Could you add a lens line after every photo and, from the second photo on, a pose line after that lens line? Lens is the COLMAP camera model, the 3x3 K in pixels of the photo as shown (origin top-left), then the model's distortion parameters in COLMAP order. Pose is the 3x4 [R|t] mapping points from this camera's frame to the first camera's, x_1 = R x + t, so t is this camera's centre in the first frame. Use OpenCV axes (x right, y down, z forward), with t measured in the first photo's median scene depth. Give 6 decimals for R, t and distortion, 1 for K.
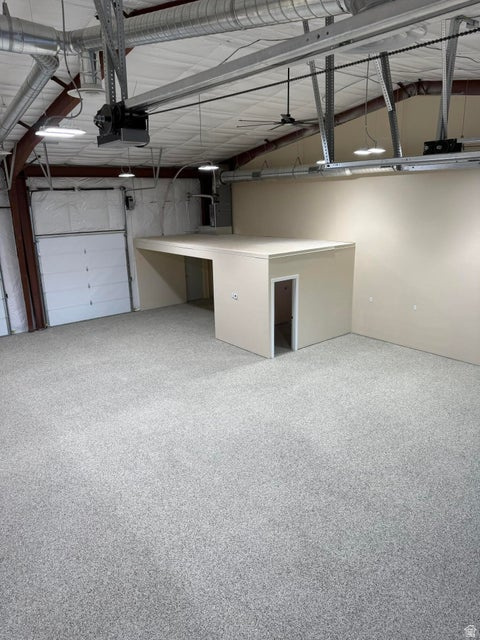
lens RADIAL K [[454.3, 0, 240.0], [0, 454.3, 320.0], [0, 0, 1]] dist [0.004994, -0.007008]
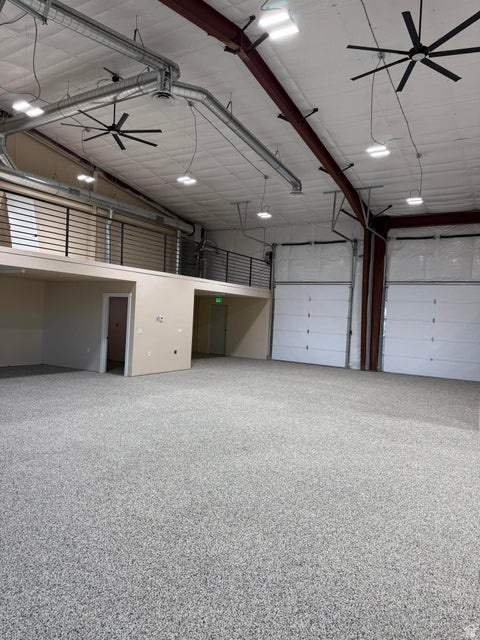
lens RADIAL K [[454.3, 0, 240.0], [0, 454.3, 320.0], [0, 0, 1]] dist [0.004994, -0.007008]
pose [[0.310997, 0.035873, -0.949734, 0.450918], [-0.301675, 0.951337, -0.062852, 0.068062], [0.901262, 0.306058, 0.306685, 0.395864]]
